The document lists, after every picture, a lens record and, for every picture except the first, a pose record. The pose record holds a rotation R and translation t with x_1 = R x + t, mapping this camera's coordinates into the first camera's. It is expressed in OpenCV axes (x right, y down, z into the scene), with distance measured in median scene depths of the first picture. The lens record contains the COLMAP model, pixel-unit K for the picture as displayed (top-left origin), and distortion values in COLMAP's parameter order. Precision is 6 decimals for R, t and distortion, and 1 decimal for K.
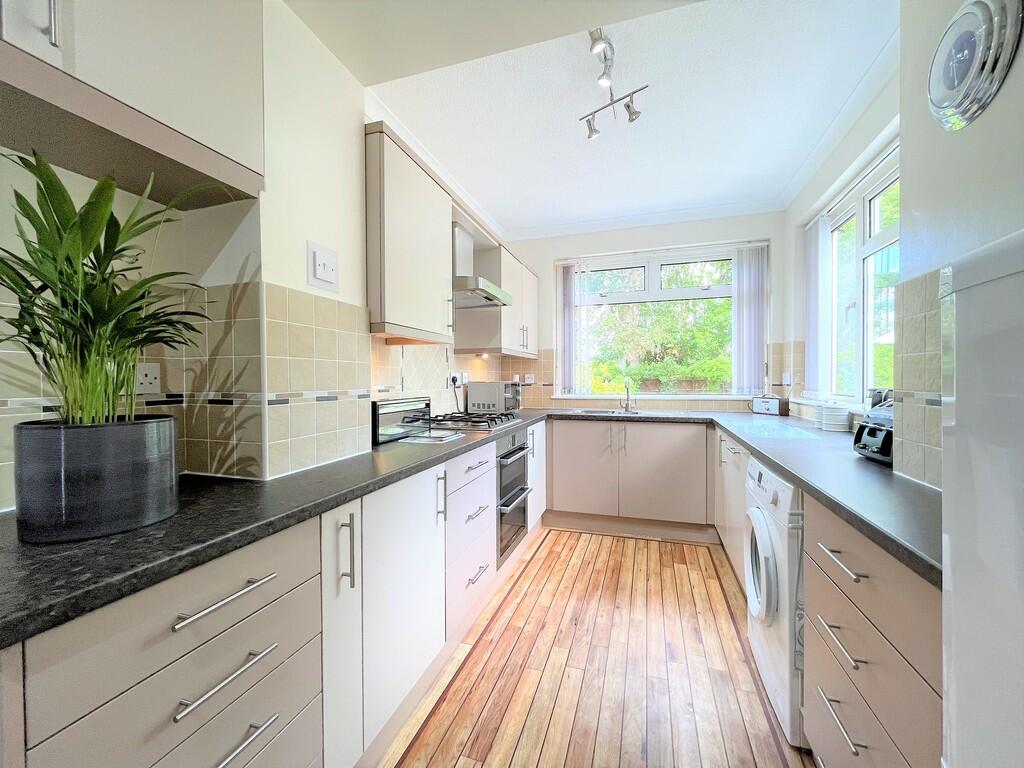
lens RADIAL K [[409.3, 0, 512.7], [0, 409.3, 381.9], [0, 0, 1]] dist [-0.005891, -0.000018]
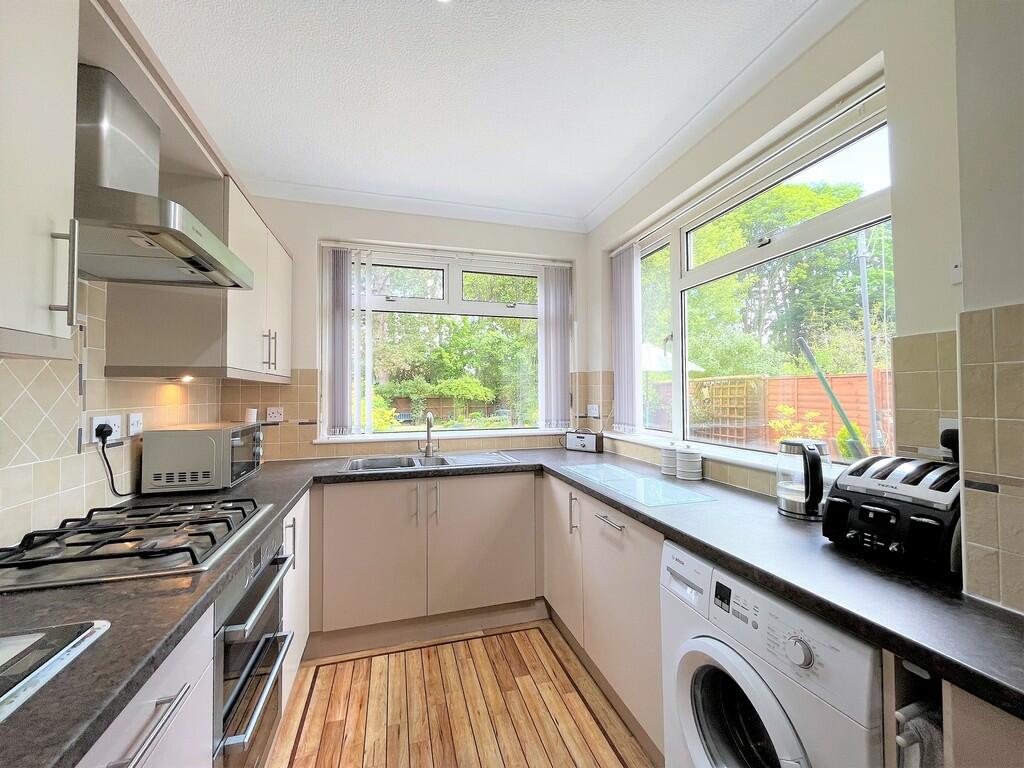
lens RADIAL K [[409.3, 0, 508.3], [0, 409.3, 384.9], [0, 0, 1]] dist [-0.005891, -0.000018]
pose [[0.828778, 0.013032, 0.559425, -0.018921], [0.005307, 0.999501, -0.031146, -0.039986], [-0.559552, 0.028782, 0.828295, 0.341901]]
